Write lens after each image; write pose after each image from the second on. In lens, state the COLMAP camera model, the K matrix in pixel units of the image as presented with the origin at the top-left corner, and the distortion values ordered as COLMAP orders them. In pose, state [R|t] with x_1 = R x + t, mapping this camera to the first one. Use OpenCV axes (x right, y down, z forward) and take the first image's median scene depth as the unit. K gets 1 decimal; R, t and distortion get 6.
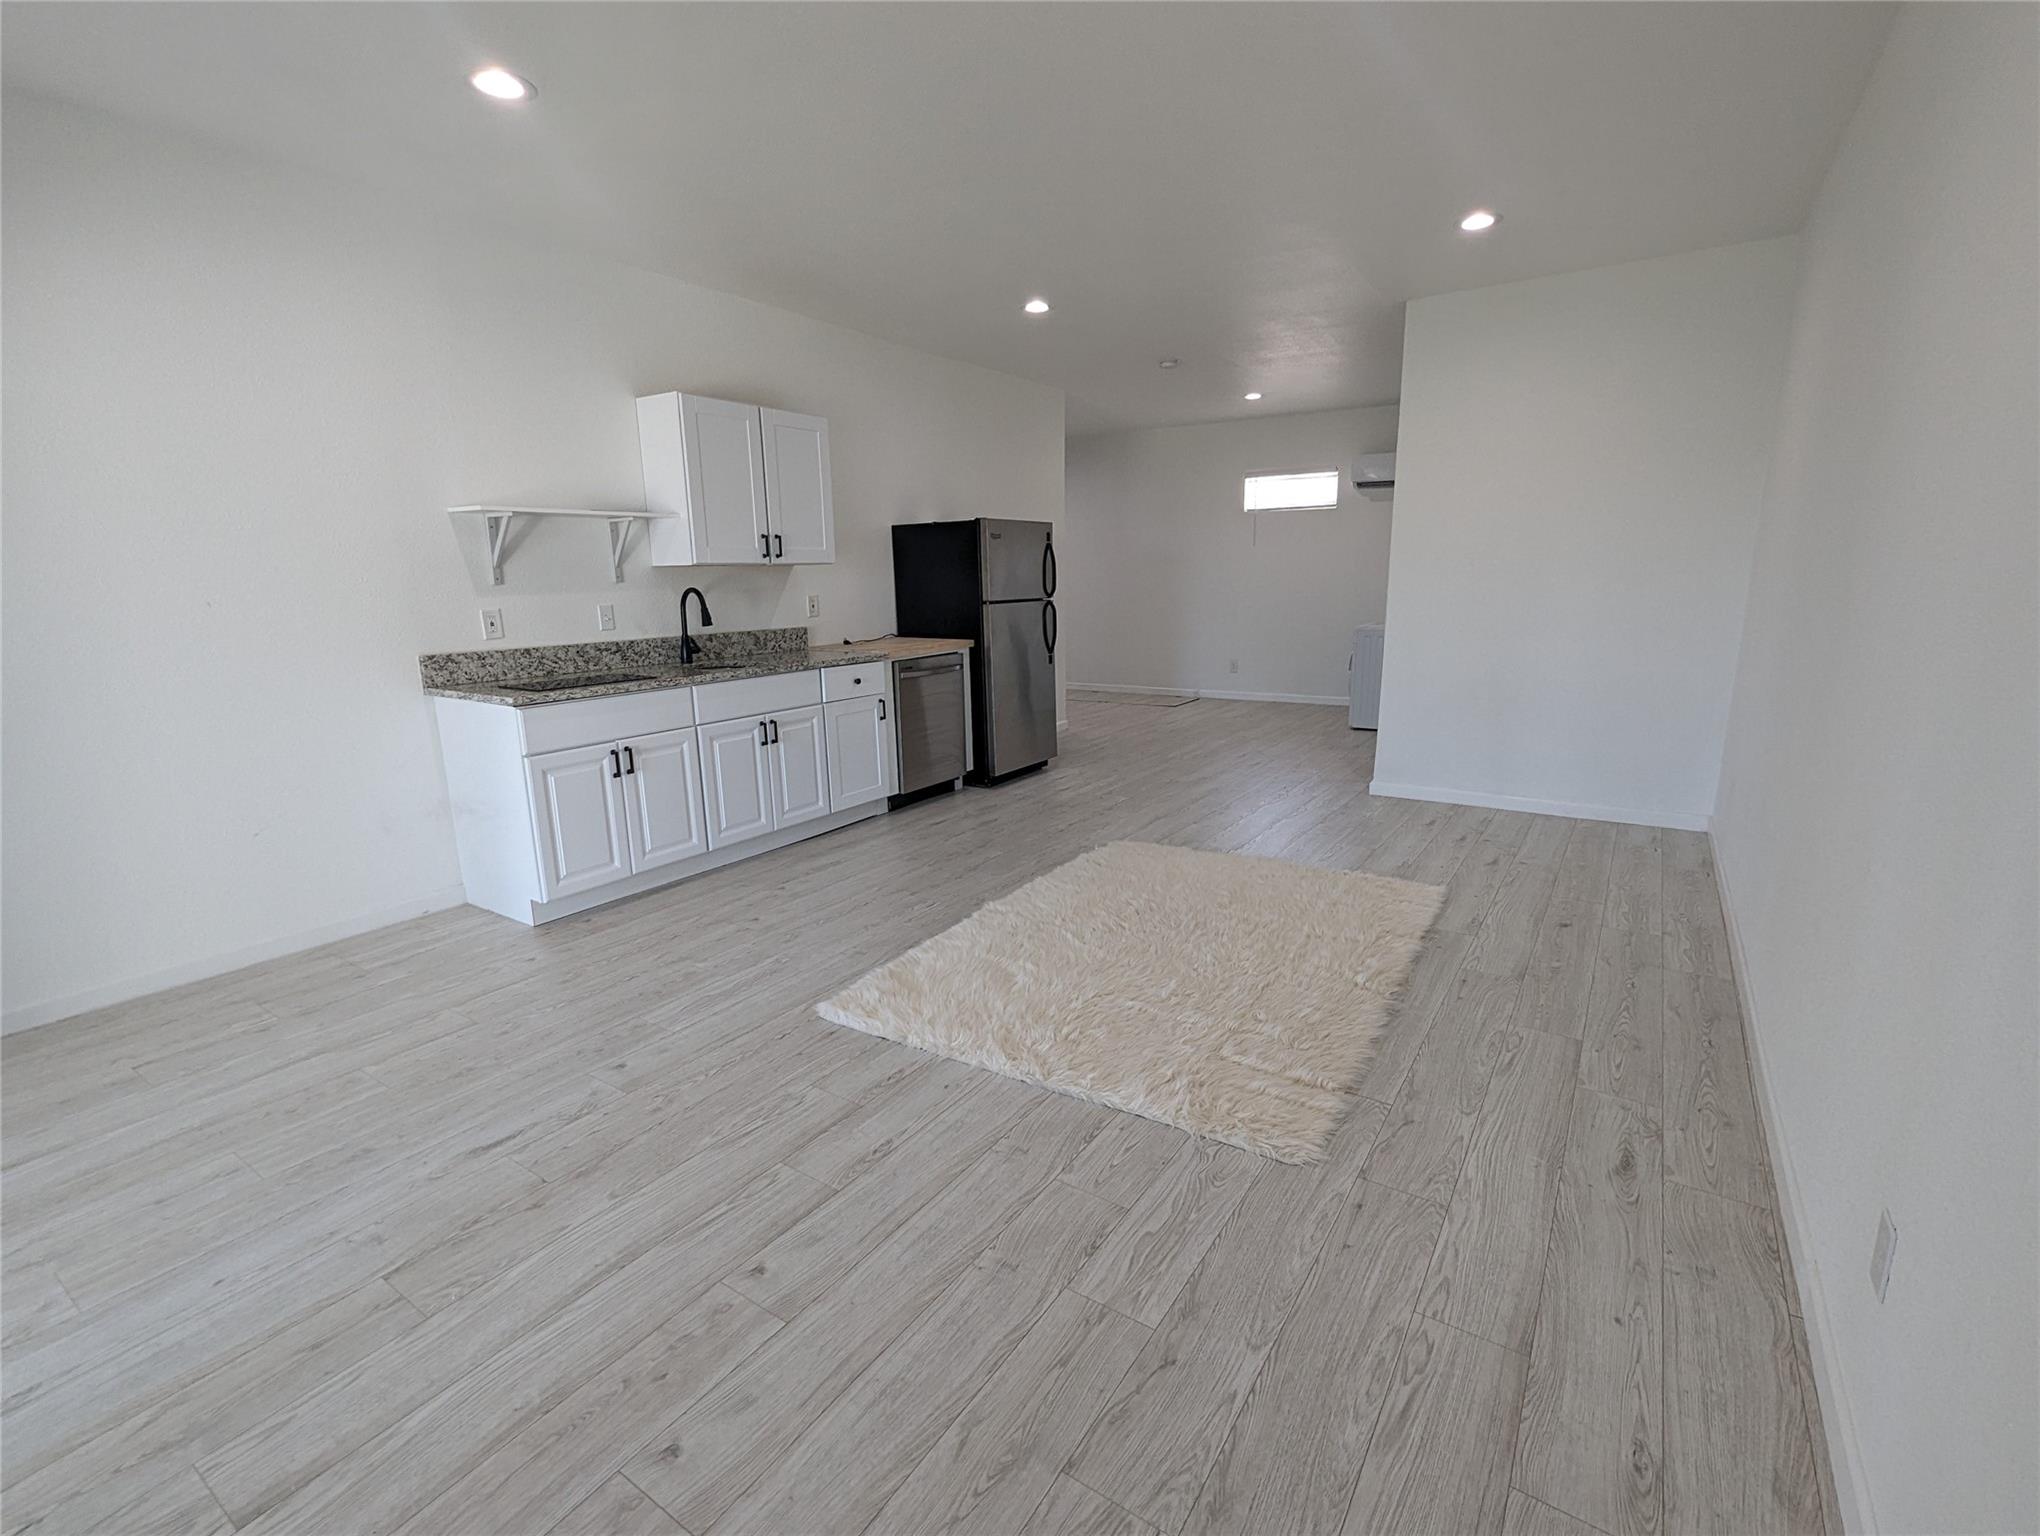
lens RADIAL K [[933.9, 0, 1027.9], [0, 933.9, 781.9], [0, 0, 1]] dist [-0.001298, 0.000328]
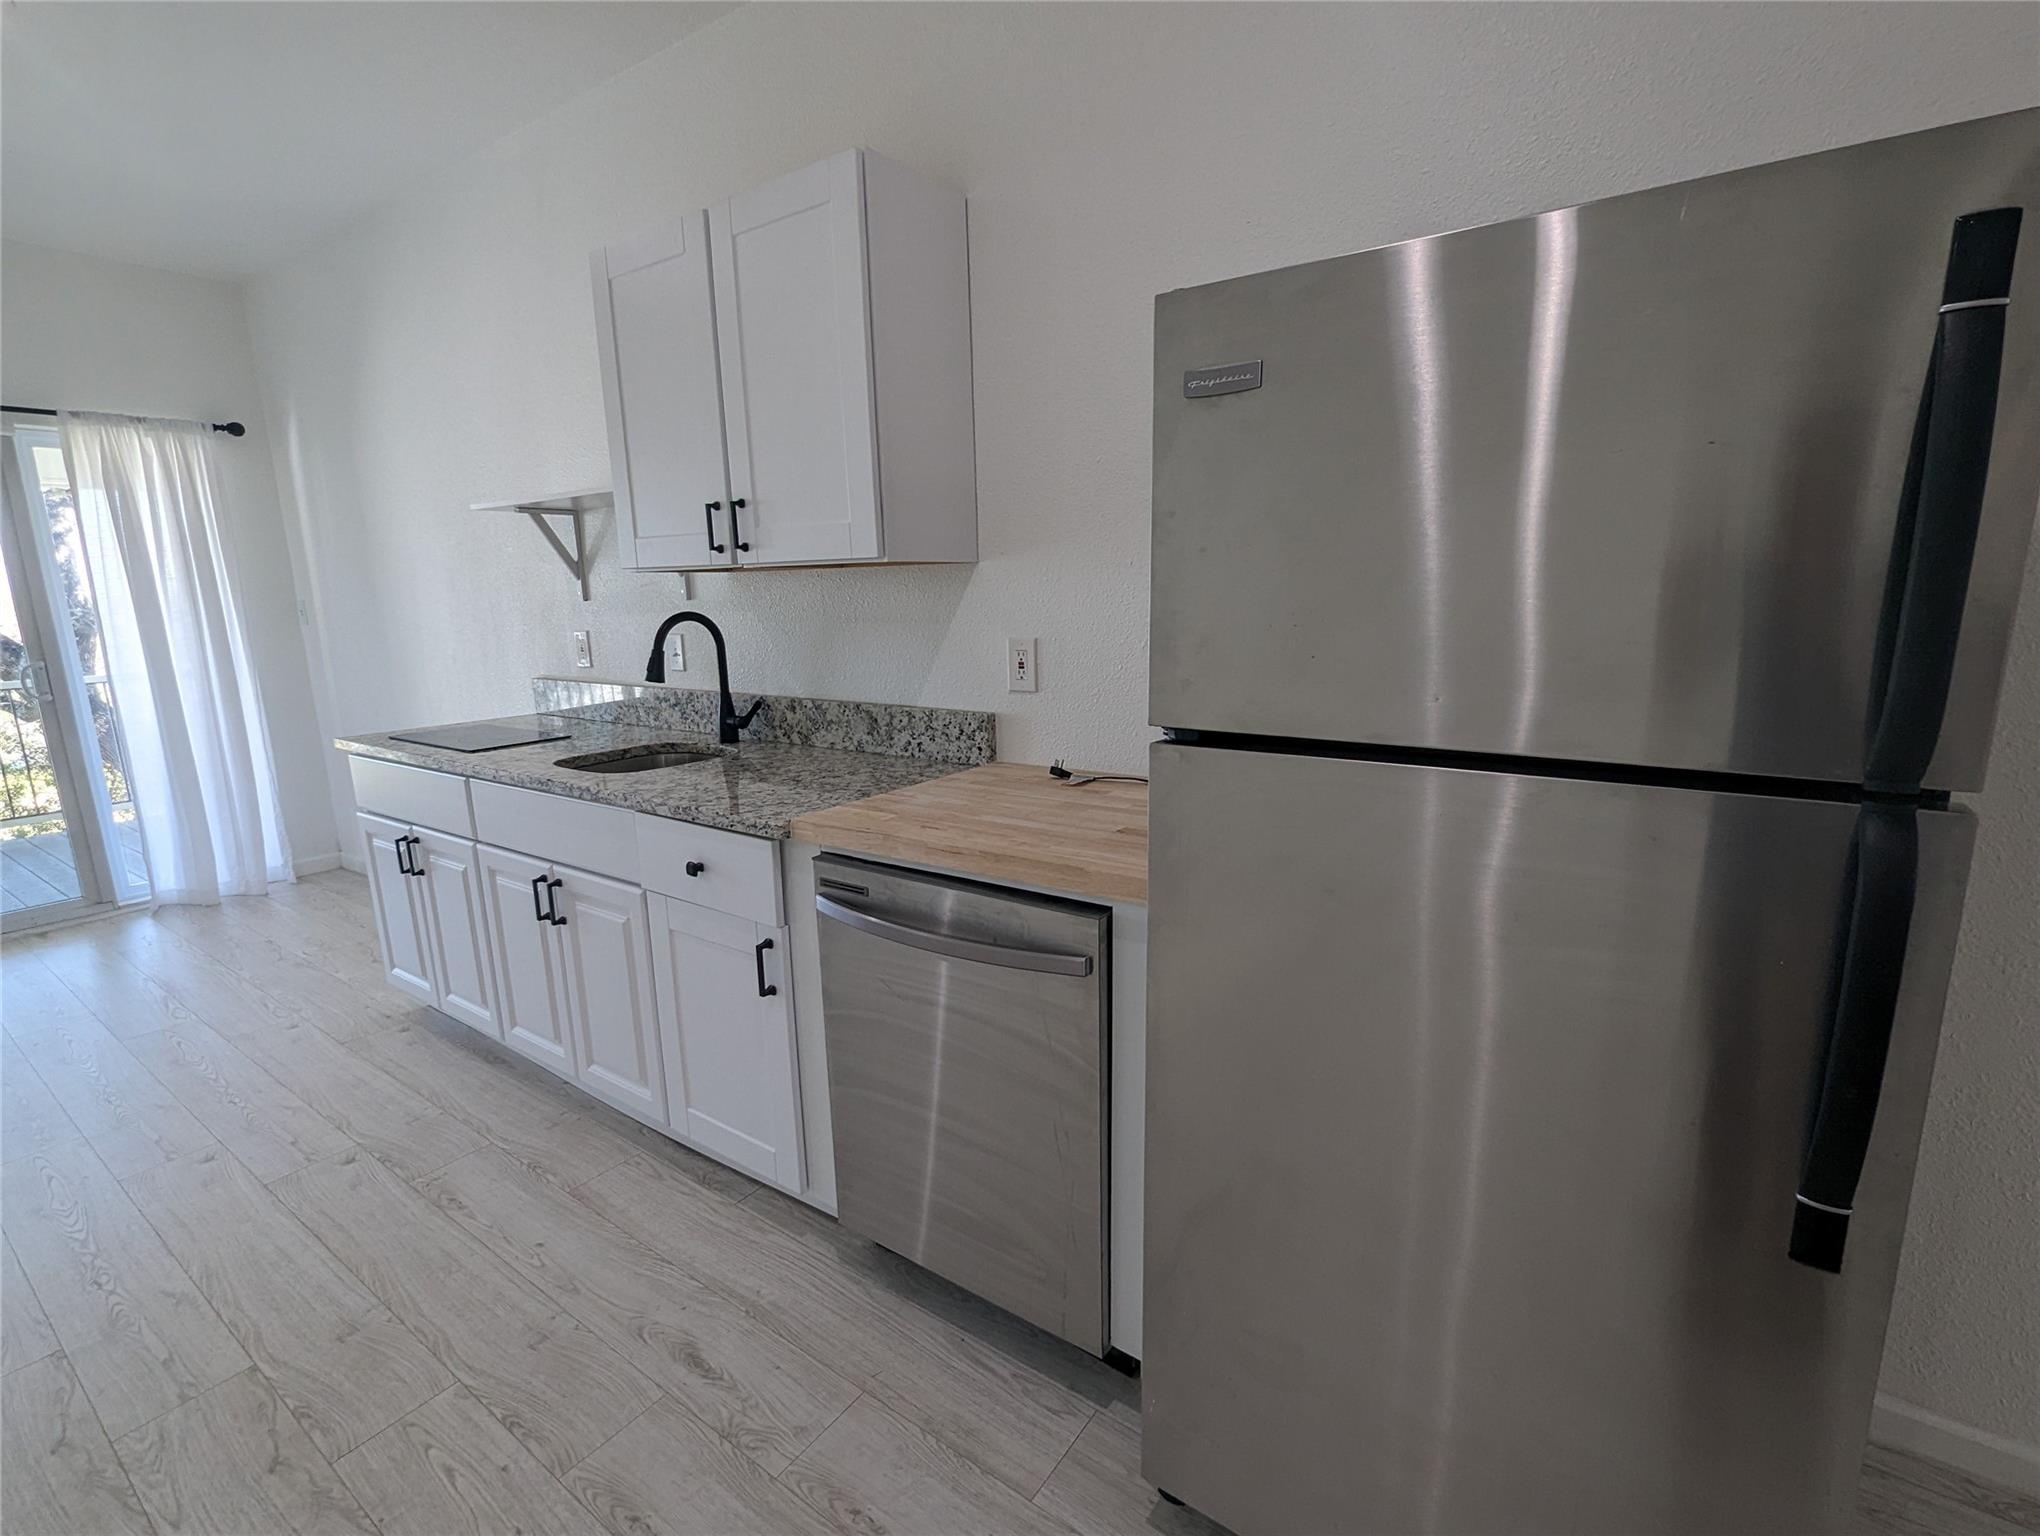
lens RADIAL K [[933.9, 0, 1027.9], [0, 933.9, 781.9], [0, 0, 1]] dist [-0.001298, 0.000328]
pose [[-0.034221, 0.224737, -0.973818, 0.199141], [-0.195195, 0.954121, 0.227051, -0.285999], [0.980167, 0.197855, 0.011217, 1.252379]]
